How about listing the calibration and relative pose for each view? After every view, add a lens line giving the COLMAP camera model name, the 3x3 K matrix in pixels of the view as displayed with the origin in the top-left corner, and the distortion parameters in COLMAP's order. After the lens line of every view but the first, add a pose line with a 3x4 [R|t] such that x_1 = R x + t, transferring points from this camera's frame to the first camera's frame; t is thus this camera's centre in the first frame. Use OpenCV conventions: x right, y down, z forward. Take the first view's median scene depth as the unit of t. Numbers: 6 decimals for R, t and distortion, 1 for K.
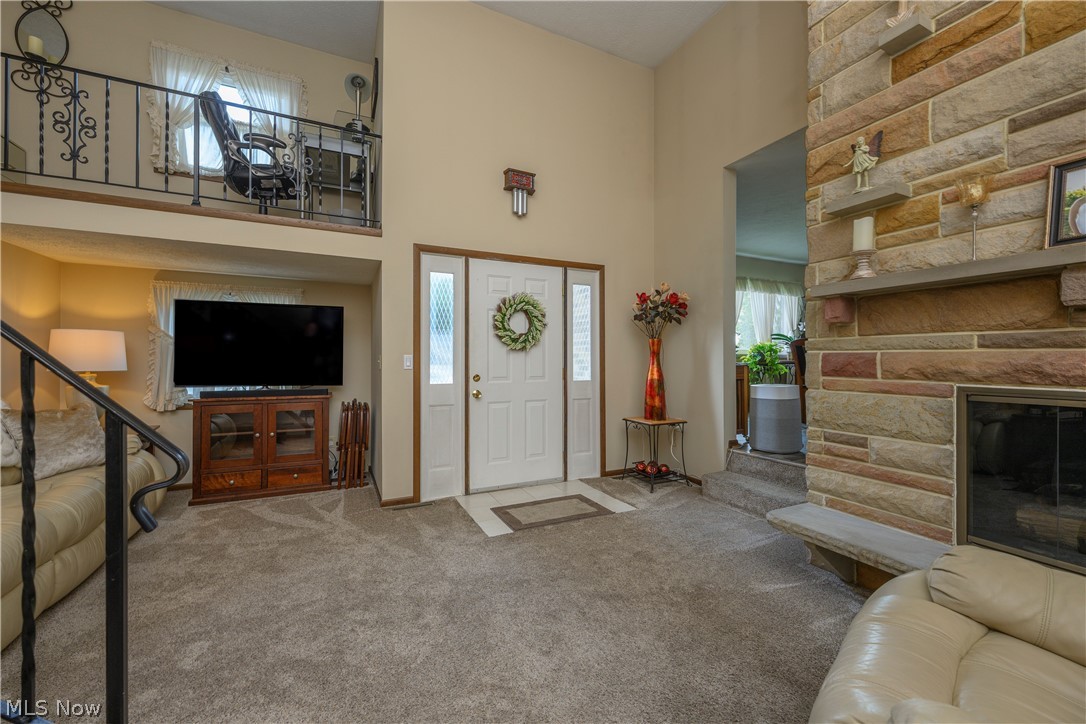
lens RADIAL K [[428.7, 0, 538.3], [0, 428.7, 359.3], [0, 0, 1]] dist [-0.002147, 0.000031]
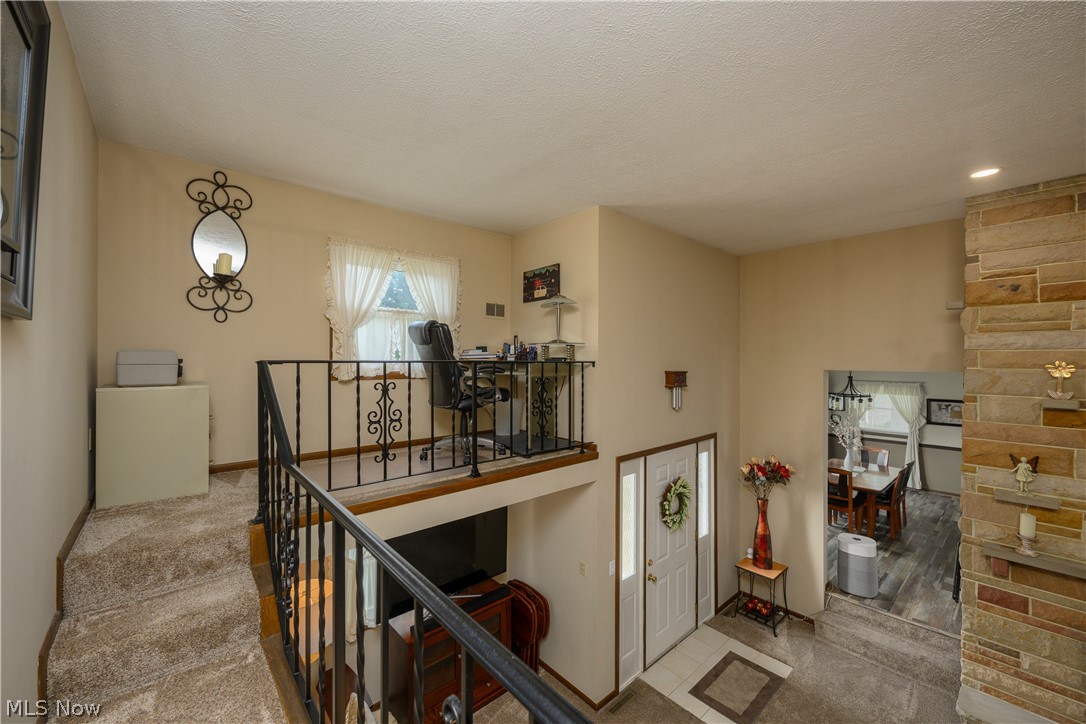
lens RADIAL K [[428.7, 0, 538.3], [0, 428.7, 359.3], [0, 0, 1]] dist [-0.002147, 0.000031]
pose [[0.962876, -0.000897, 0.269944, -1.030136], [-0.000330, 0.999990, 0.004501, -0.696646], [-0.269946, -0.004423, 0.962865, 0.019117]]
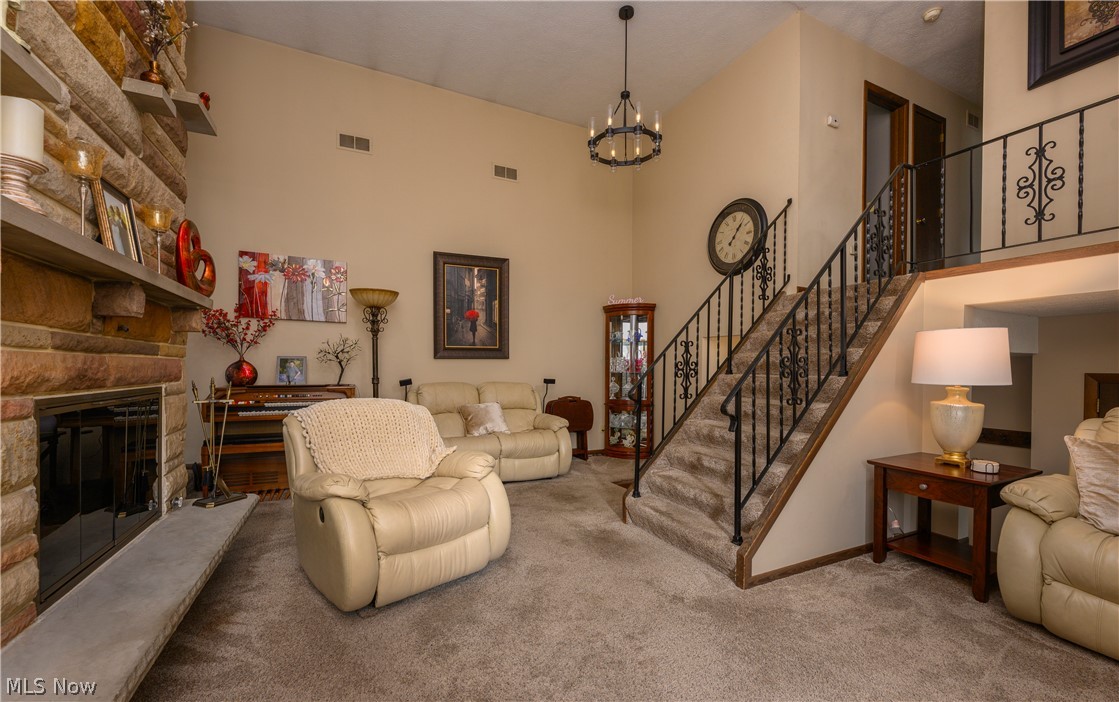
lens RADIAL K [[440.2, 0, 556.9], [0, 440.2, 371.2], [0, 0, 1]] dist [0.000515, 0.000024]
pose [[-0.999975, -0.007104, -0.000032, 0.063242], [-0.007104, 0.999935, 0.008946, 0.000717], [-0.000032, 0.008946, -0.999960, 1.236834]]
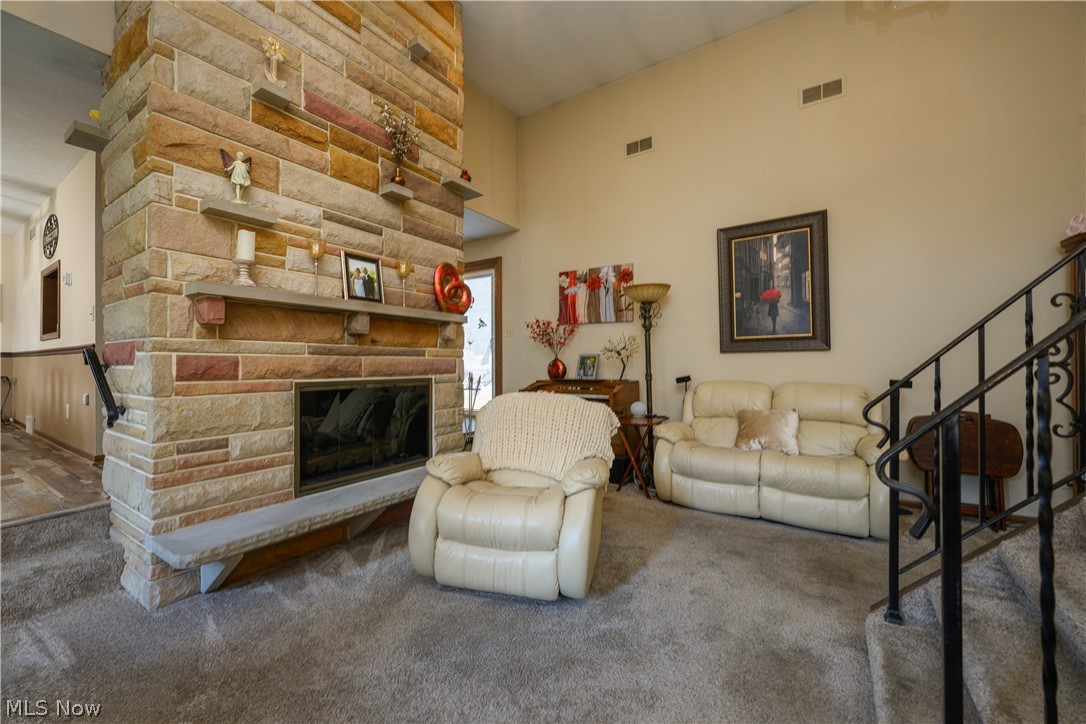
lens RADIAL K [[428.7, 0, 538.3], [0, 428.7, 359.3], [0, 0, 1]] dist [-0.002147, 0.000031]
pose [[-0.512190, 0.008205, 0.858833, -0.424578], [0.002181, 0.999964, -0.008253, 0.002607], [-0.858869, -0.002354, -0.512190, 0.732063]]
